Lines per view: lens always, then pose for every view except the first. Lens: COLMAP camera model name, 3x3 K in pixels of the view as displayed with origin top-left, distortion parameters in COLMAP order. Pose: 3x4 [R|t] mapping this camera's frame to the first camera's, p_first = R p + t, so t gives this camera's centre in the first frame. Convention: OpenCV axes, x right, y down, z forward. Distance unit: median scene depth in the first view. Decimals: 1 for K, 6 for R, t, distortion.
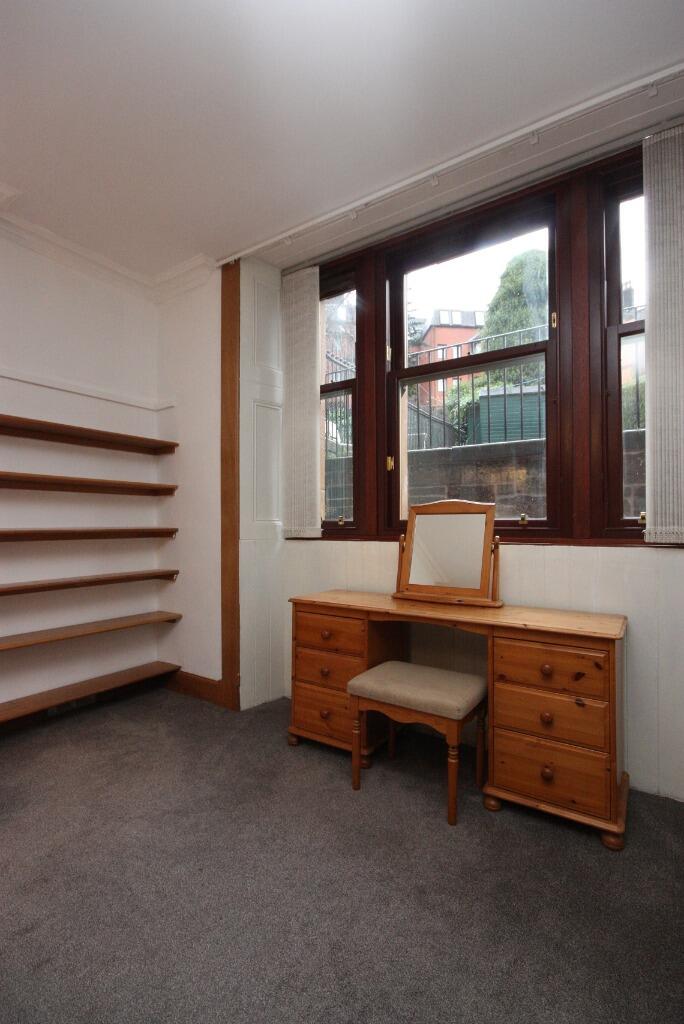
lens RADIAL K [[472.6, 0, 342.5], [0, 472.6, 524.3], [0, 0, 1]] dist [-0.000923, -0.007378]
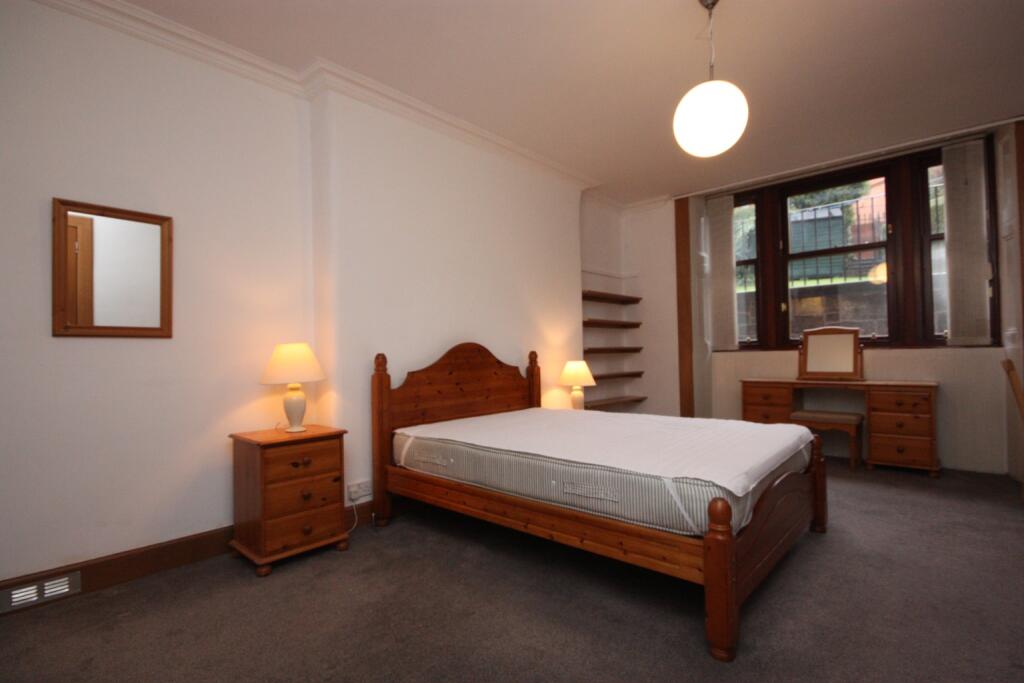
lens RADIAL K [[490.6, 0, 513.5], [0, 490.6, 349.1], [0, 0, 1]] dist [-0.001326, -0.000943]
pose [[0.987541, -0.020261, -0.156055, -0.725610], [0.019556, 0.999790, -0.006055, 0.024428], [0.156145, 0.002927, 0.987730, -1.141126]]
